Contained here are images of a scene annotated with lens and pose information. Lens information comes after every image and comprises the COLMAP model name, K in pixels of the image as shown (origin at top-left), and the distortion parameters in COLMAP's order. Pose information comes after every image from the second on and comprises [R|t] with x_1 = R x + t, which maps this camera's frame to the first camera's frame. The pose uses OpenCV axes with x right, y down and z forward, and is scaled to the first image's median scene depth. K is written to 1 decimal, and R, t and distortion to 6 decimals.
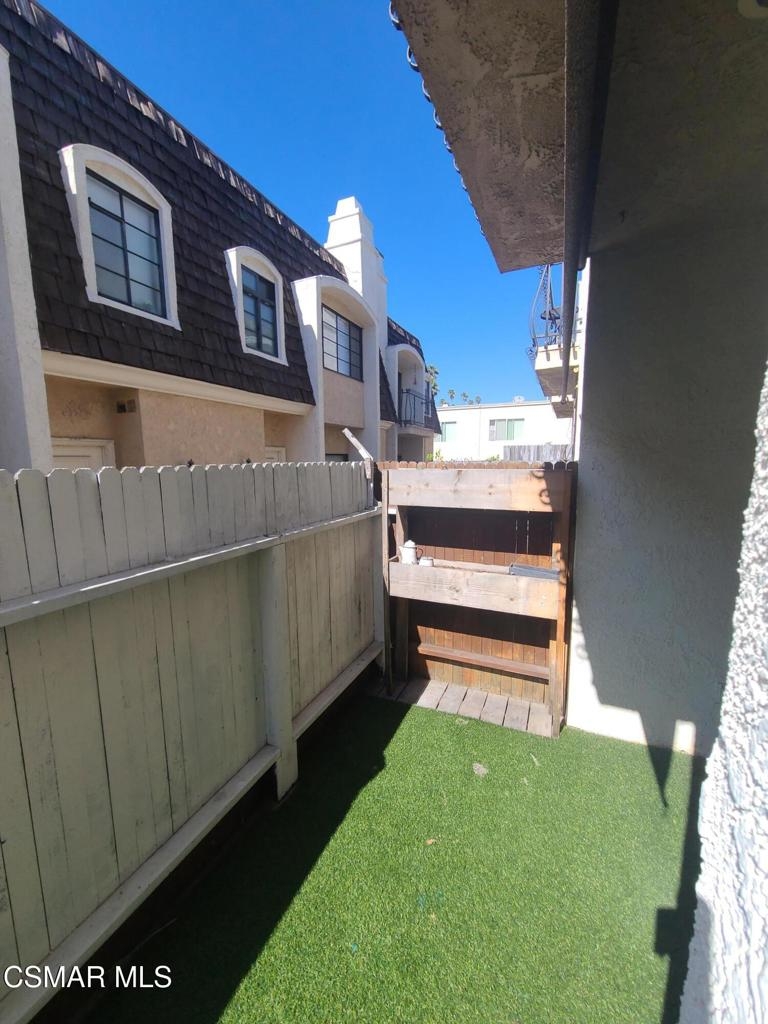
lens RADIAL K [[418.4, 0, 381.9], [0, 418.4, 514.4], [0, 0, 1]] dist [0.000000, -0.002637]
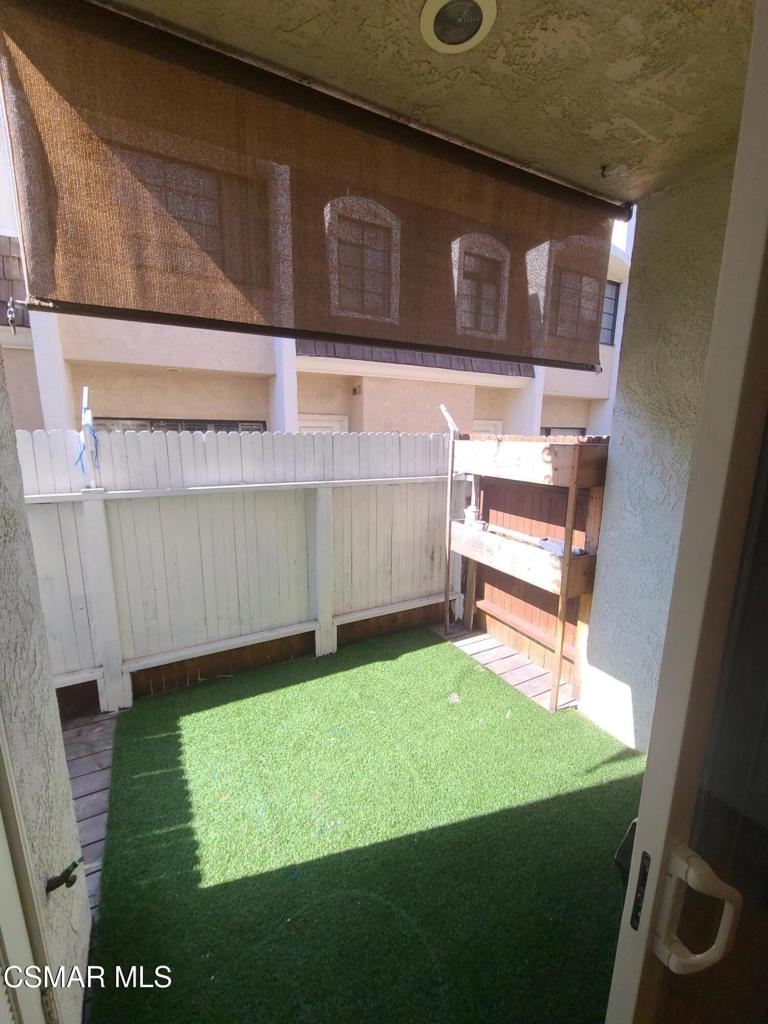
lens RADIAL K [[418.4, 0, 380.3], [0, 418.4, 512.5], [0, 0, 1]] dist [0.000000, -0.002637]
pose [[0.789896, 0.129721, -0.599364, 0.508090], [-0.095099, 0.991459, 0.089253, 0.005802], [0.605822, -0.013502, 0.795485, -0.037797]]
